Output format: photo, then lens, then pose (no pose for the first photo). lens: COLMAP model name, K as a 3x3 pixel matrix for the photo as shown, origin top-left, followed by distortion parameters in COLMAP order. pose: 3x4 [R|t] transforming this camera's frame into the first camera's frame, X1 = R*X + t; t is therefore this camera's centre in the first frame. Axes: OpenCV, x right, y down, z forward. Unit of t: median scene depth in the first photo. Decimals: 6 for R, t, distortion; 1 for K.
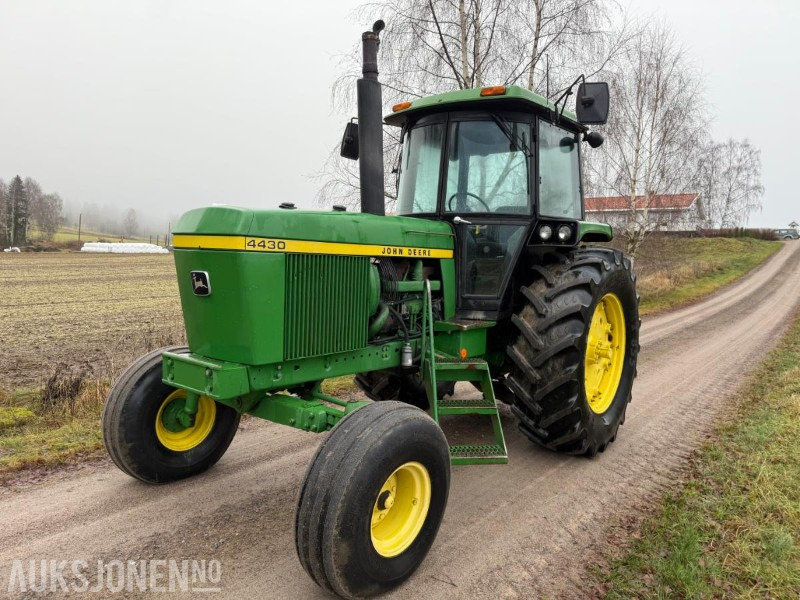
lens RADIAL K [[598.3, 0, 403.6], [0, 598.3, 300.9], [0, 0, 1]] dist [0.066247, -0.087753]
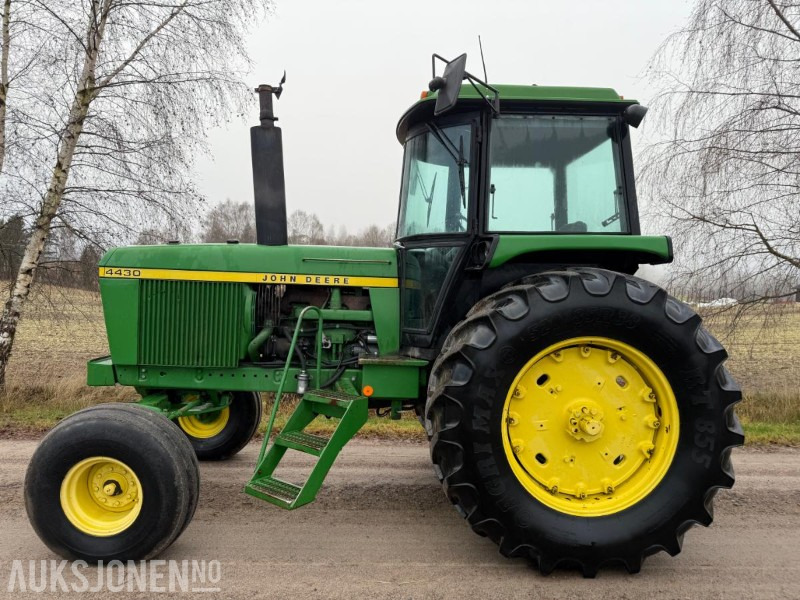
lens RADIAL K [[598.3, 0, 403.6], [0, 598.3, 300.9], [0, 0, 1]] dist [0.066247, -0.087753]
pose [[0.625268, 0.000135, -0.780410, 0.983960], [-0.069046, 0.996088, -0.055148, -0.001421], [0.777350, 0.088366, 0.622831, 0.545957]]
